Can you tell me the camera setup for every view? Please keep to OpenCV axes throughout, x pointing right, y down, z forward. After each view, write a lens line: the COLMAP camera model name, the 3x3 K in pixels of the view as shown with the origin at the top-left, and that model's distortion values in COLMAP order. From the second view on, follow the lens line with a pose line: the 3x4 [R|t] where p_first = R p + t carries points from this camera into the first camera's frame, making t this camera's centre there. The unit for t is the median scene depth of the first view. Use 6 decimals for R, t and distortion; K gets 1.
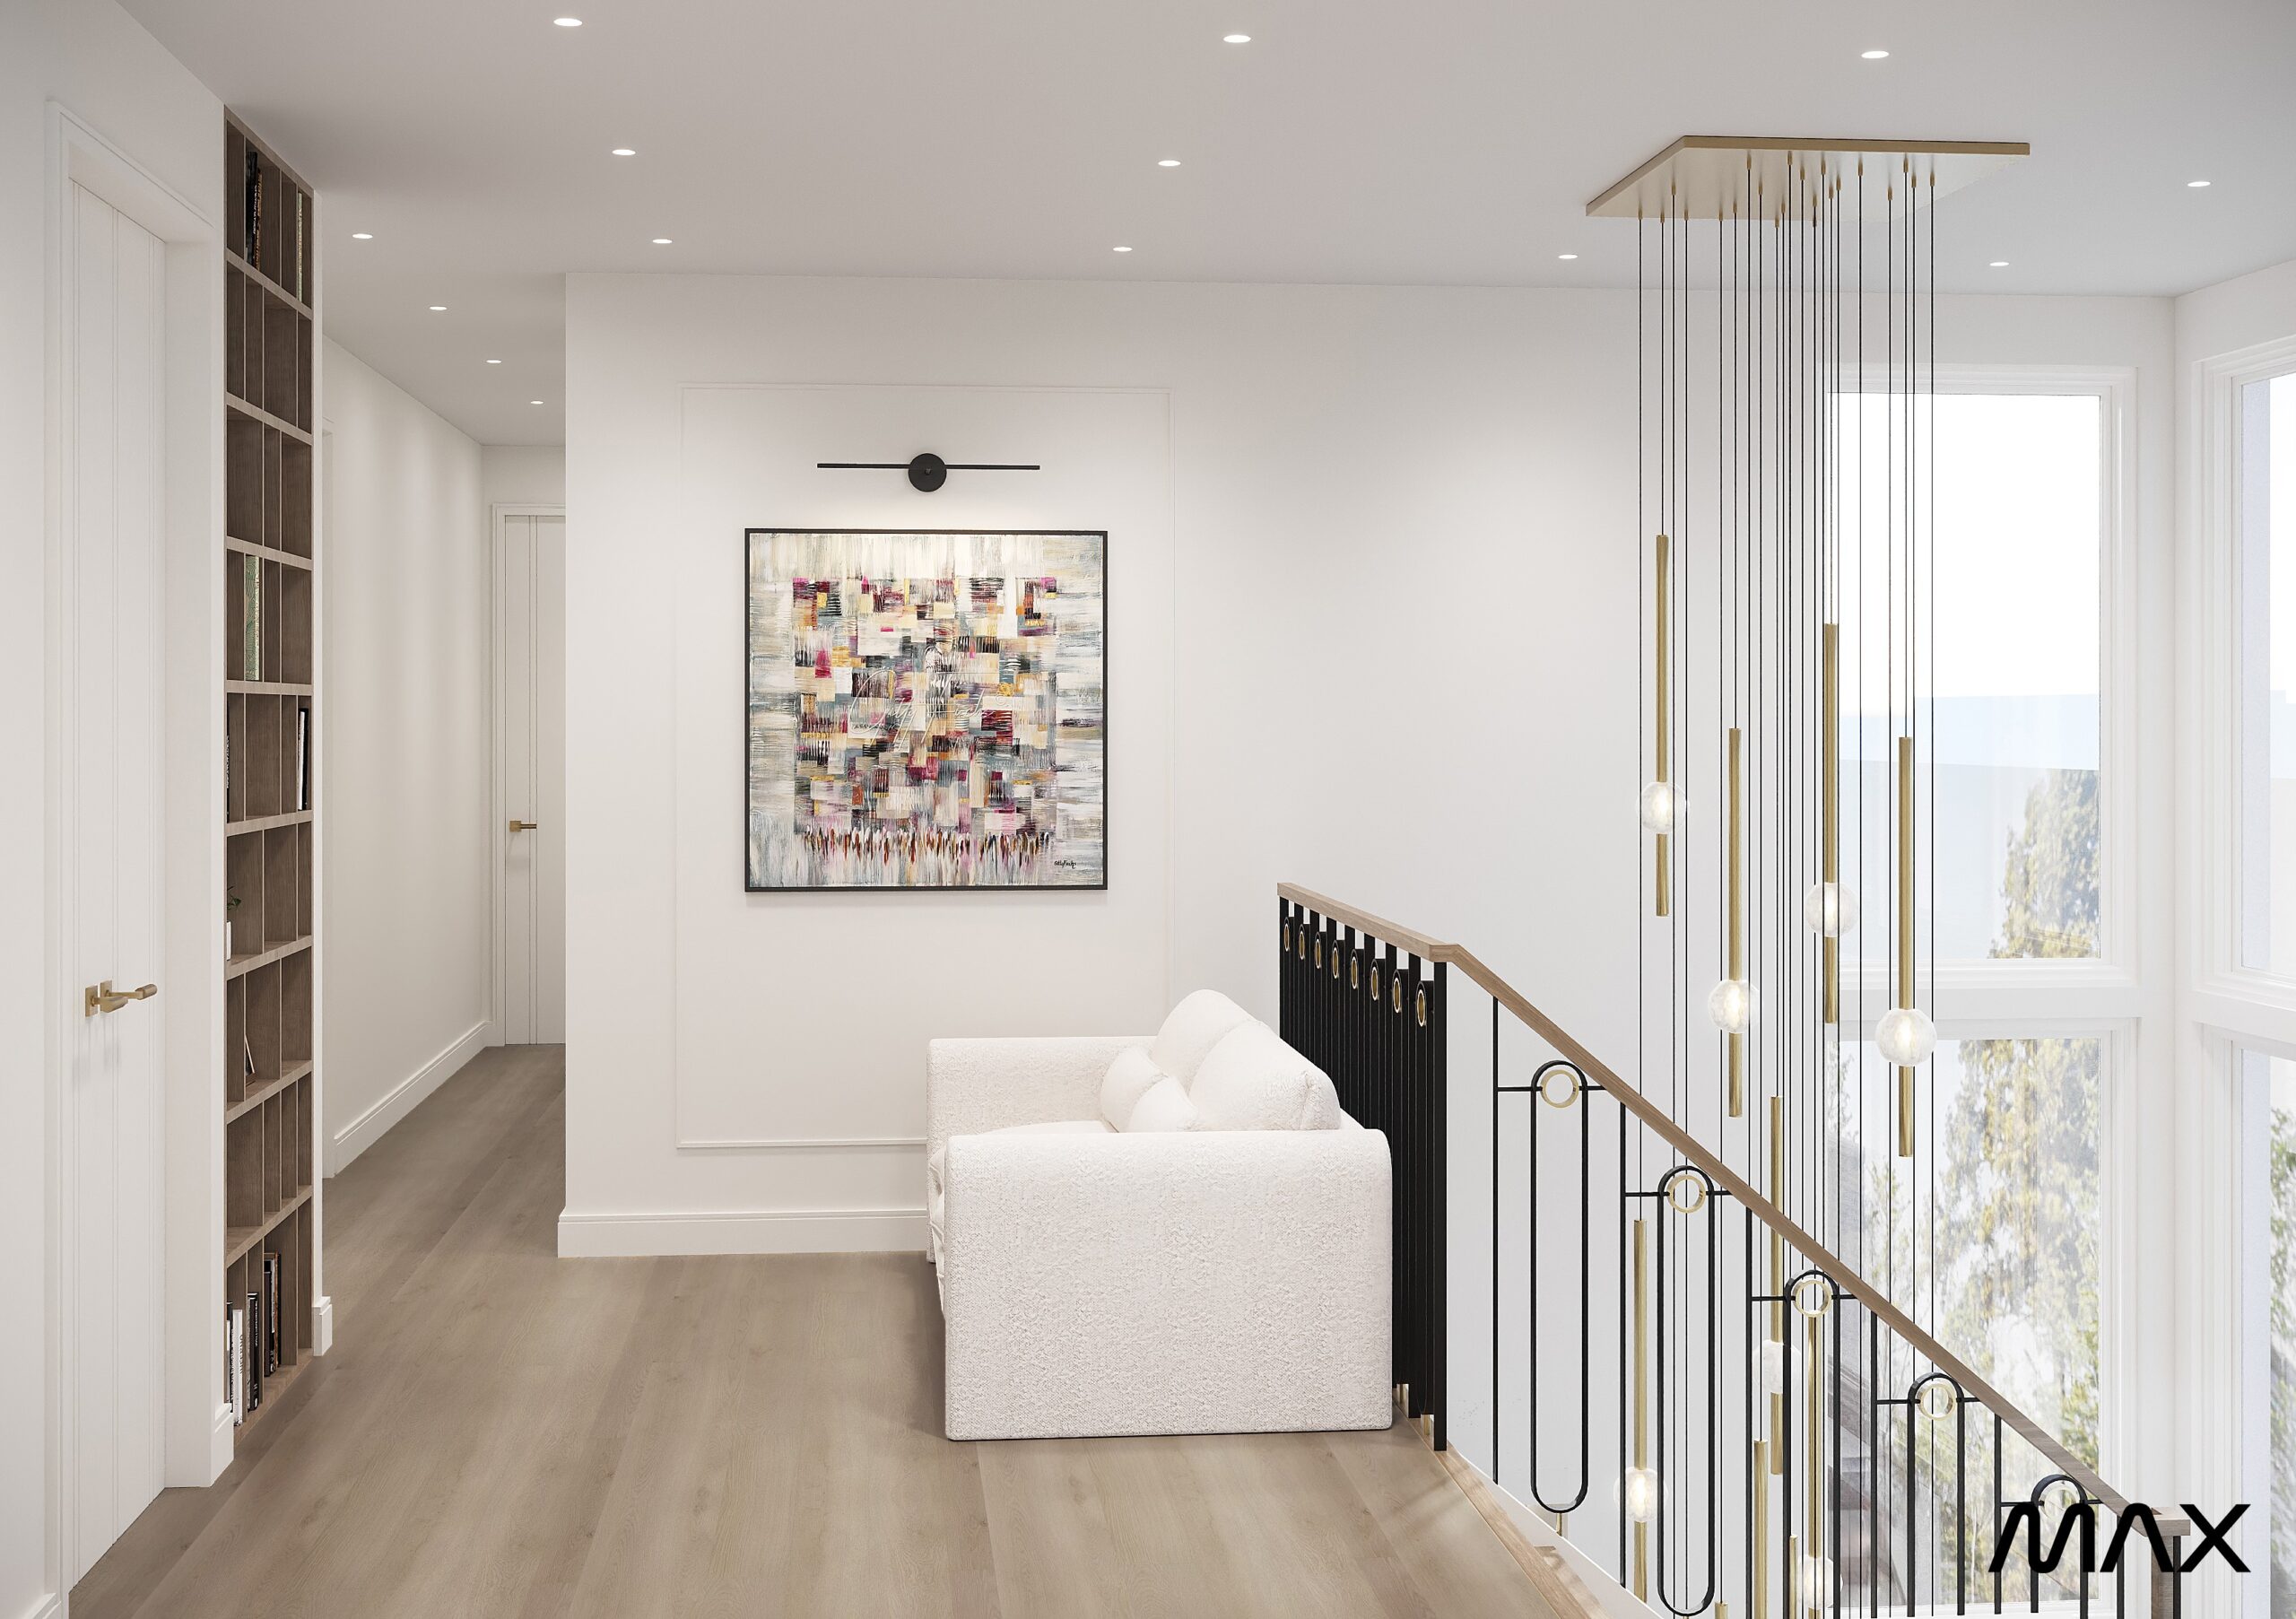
lens RADIAL K [[2749.1, 0, 1148.1], [0, 2749.1, 799.7], [0, 0, 1]] dist [-0.022910, 0.000000]
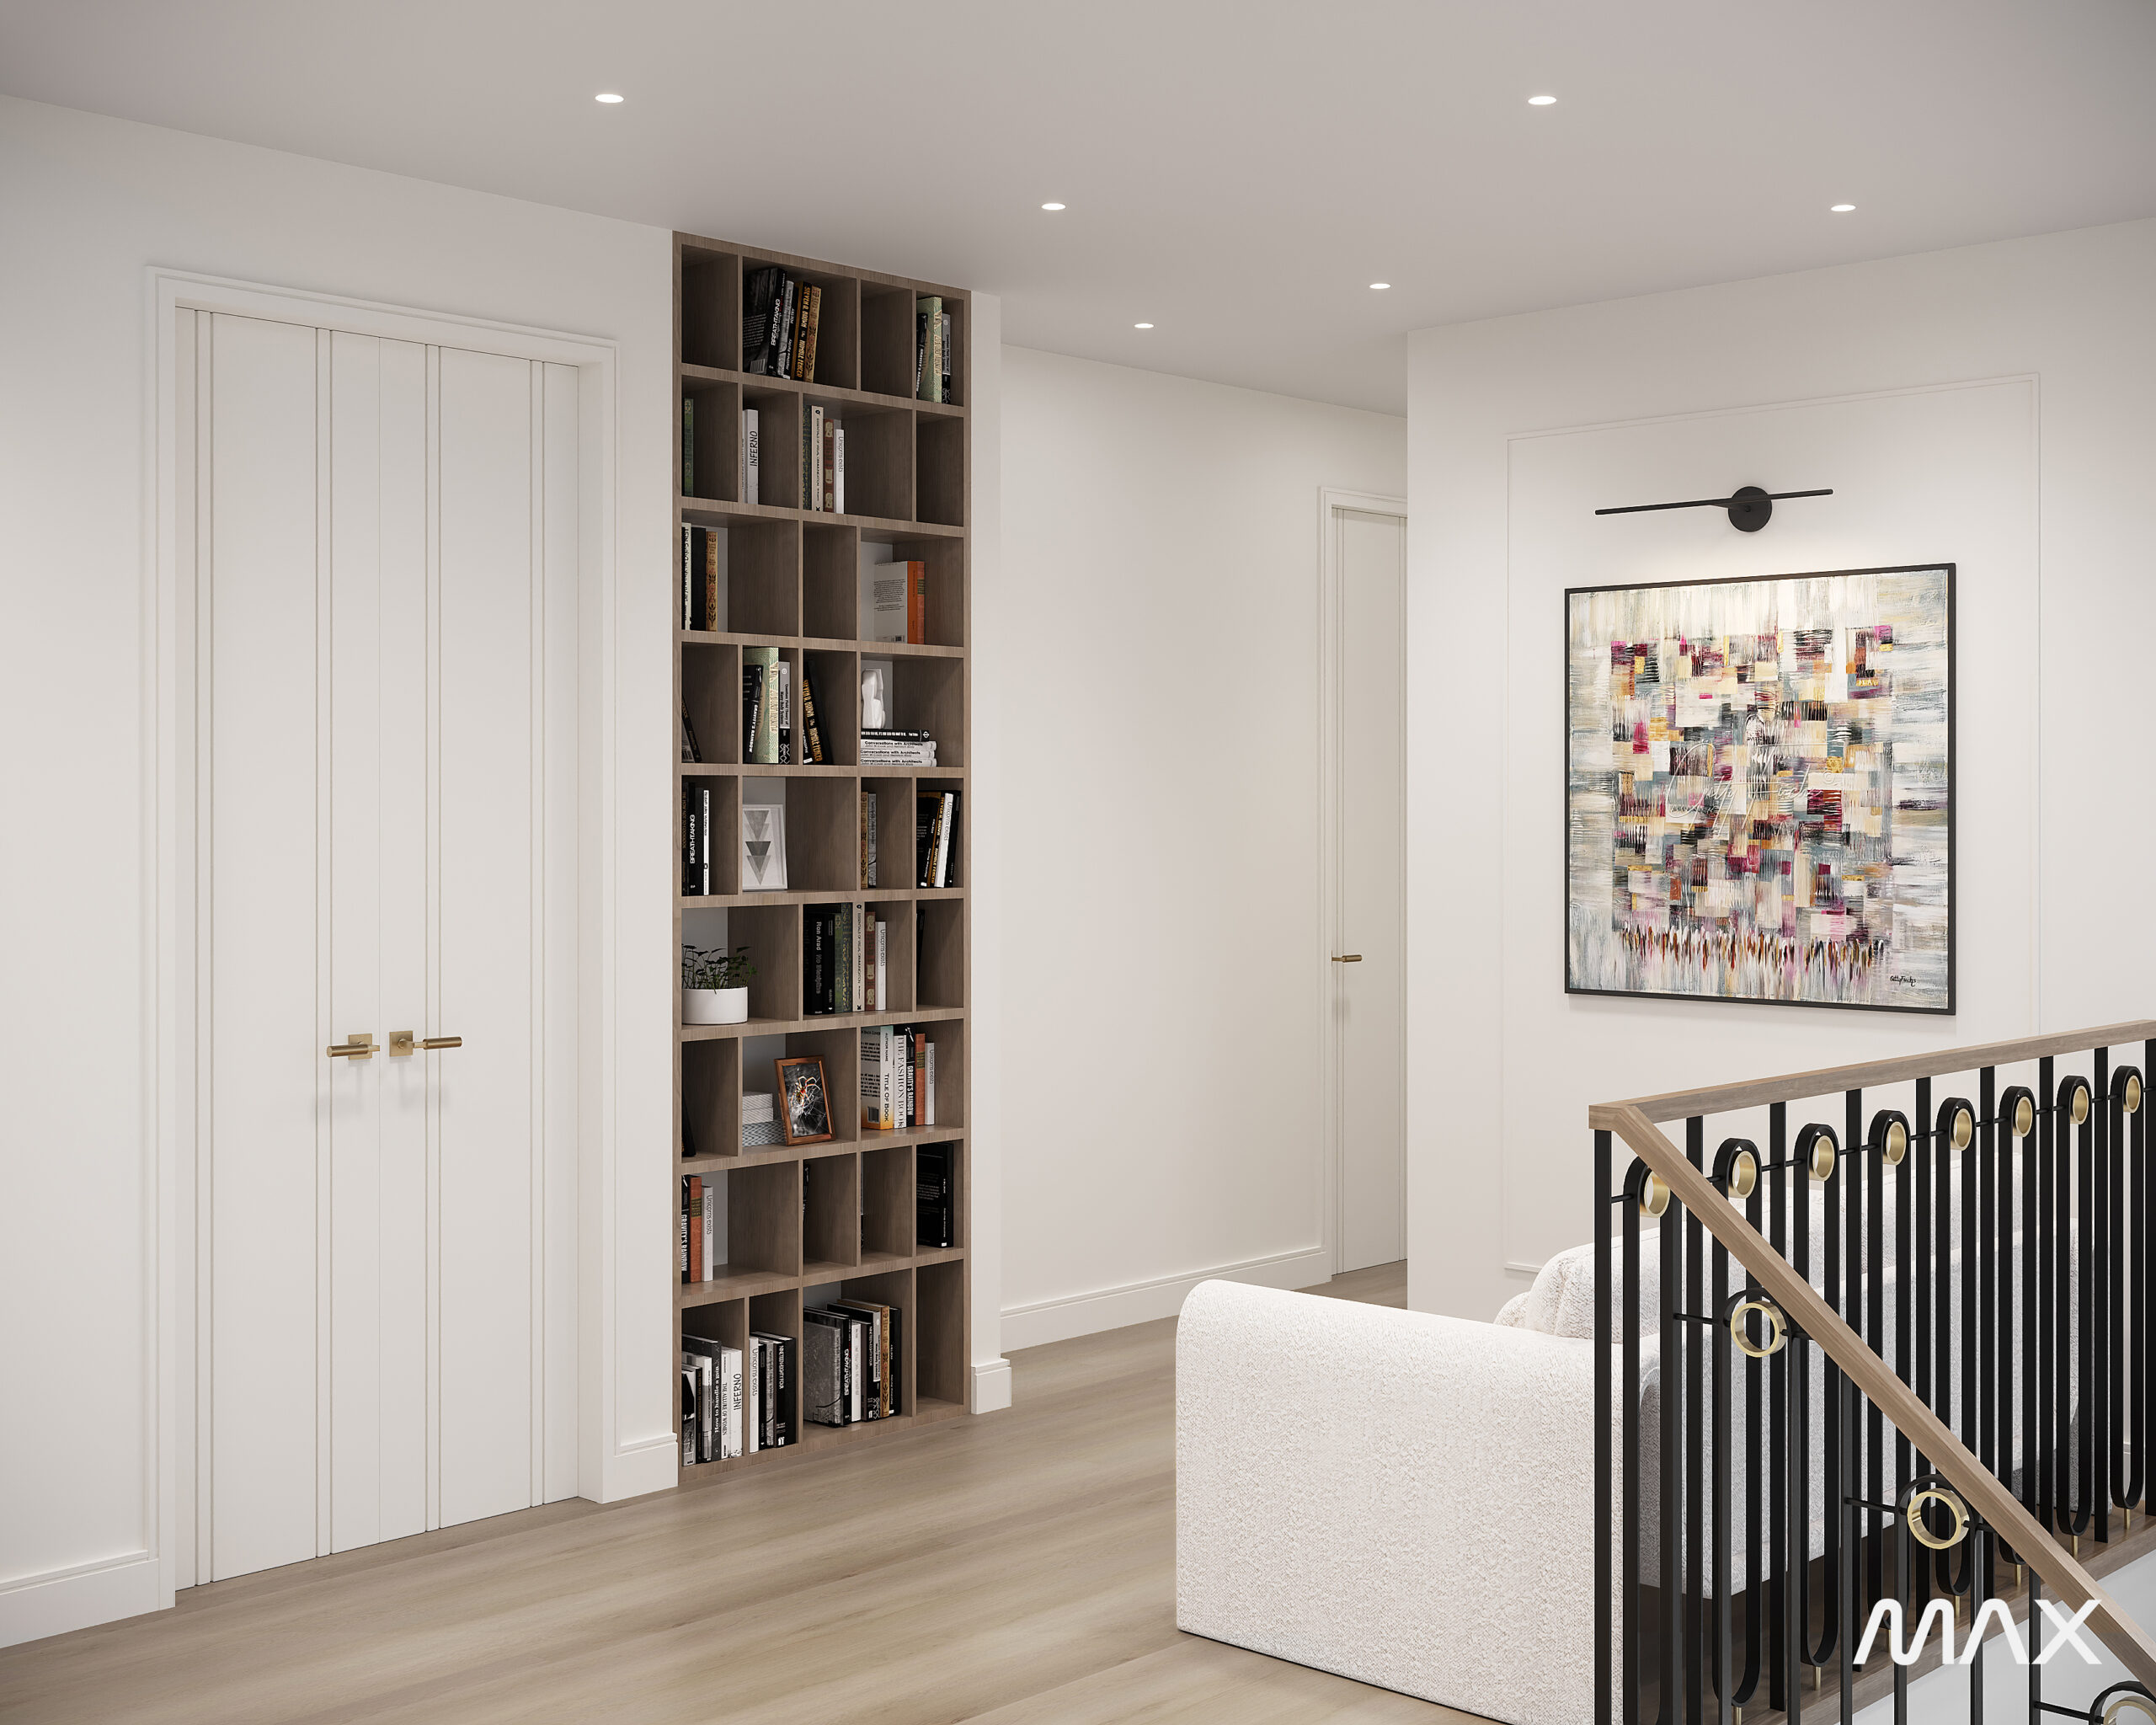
lens RADIAL K [[2585.7, 0, 1077.9], [0, 2585.7, 859.0], [0, 0, 1]] dist [-0.027066, 0.000000]
pose [[0.653841, 0.015045, -0.756482, 0.386185], [-0.022773, 0.999741, 0.000200, -0.006819], [0.756289, 0.017096, 0.654014, 0.325492]]
